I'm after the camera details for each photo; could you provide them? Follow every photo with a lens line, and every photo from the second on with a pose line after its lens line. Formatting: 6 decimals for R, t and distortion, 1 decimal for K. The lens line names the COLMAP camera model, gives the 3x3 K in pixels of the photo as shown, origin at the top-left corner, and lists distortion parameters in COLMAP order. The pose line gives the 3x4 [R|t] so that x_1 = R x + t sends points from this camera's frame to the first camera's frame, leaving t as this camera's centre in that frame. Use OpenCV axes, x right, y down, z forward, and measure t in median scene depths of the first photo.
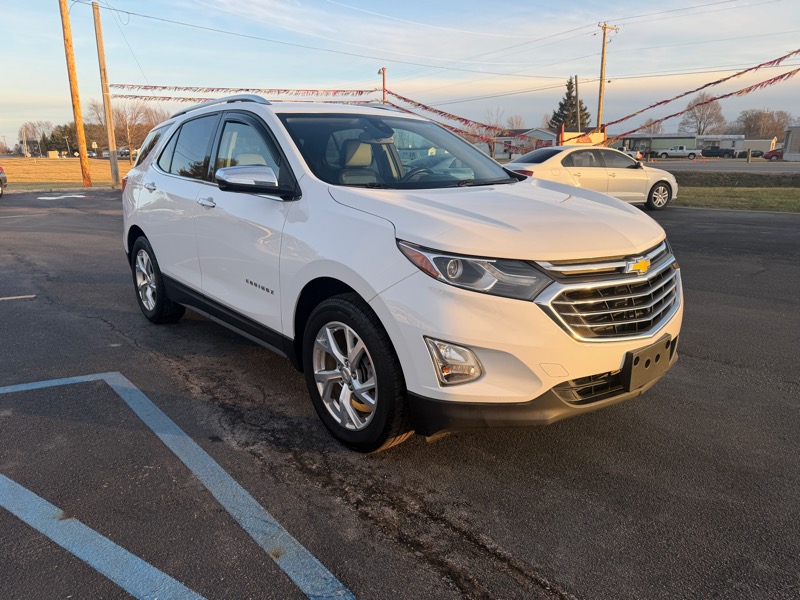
lens RADIAL K [[563.3, 0, 400.2], [0, 563.3, 305.3], [0, 0, 1]] dist [0.035963, -0.040527]
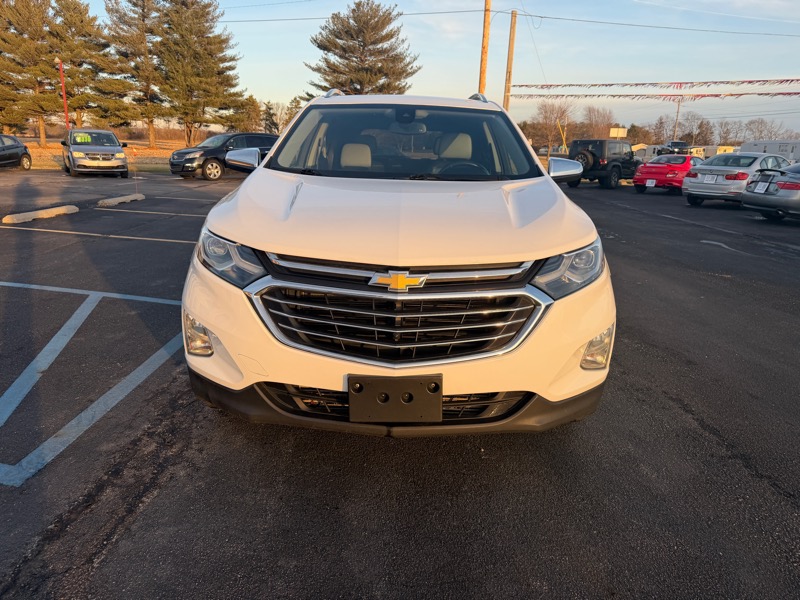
lens RADIAL K [[577.8, 0, 409.6], [0, 577.8, 303.0], [0, 0, 1]] dist [-0.002435, -0.010592]
pose [[0.751990, 0.197255, -0.628969, 0.841500], [-0.200936, 0.977360, 0.066279, -0.084752], [0.627803, 0.076542, 0.774600, 0.315443]]
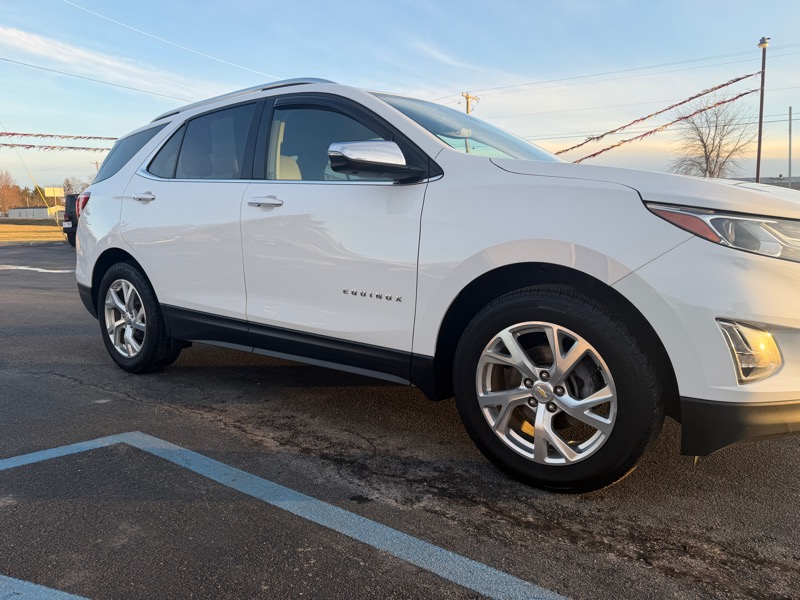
lens RADIAL K [[563.3, 0, 400.2], [0, 563.3, 305.3], [0, 0, 1]] dist [0.035963, -0.040527]
pose [[0.973707, -0.043130, 0.223685, -0.425581], [0.066096, 0.993163, -0.096220, 0.063859], [-0.218005, 0.108475, 0.969900, 0.264759]]
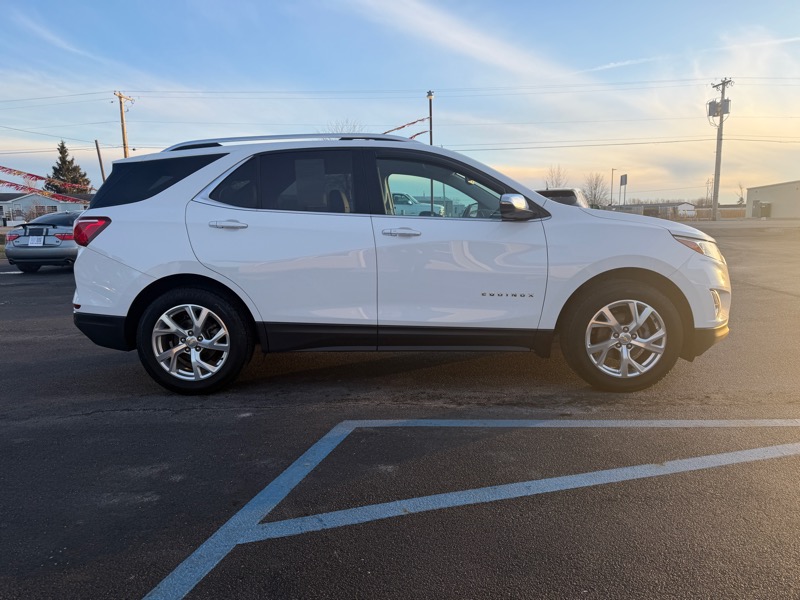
lens RADIAL K [[563.3, 0, 400.2], [0, 563.3, 305.3], [0, 0, 1]] dist [0.035963, -0.040527]
pose [[0.670050, -0.113695, 0.733557, -1.399209], [0.197637, 0.979856, -0.028658, -0.024808], [-0.715522, 0.164180, 0.679023, 0.402310]]
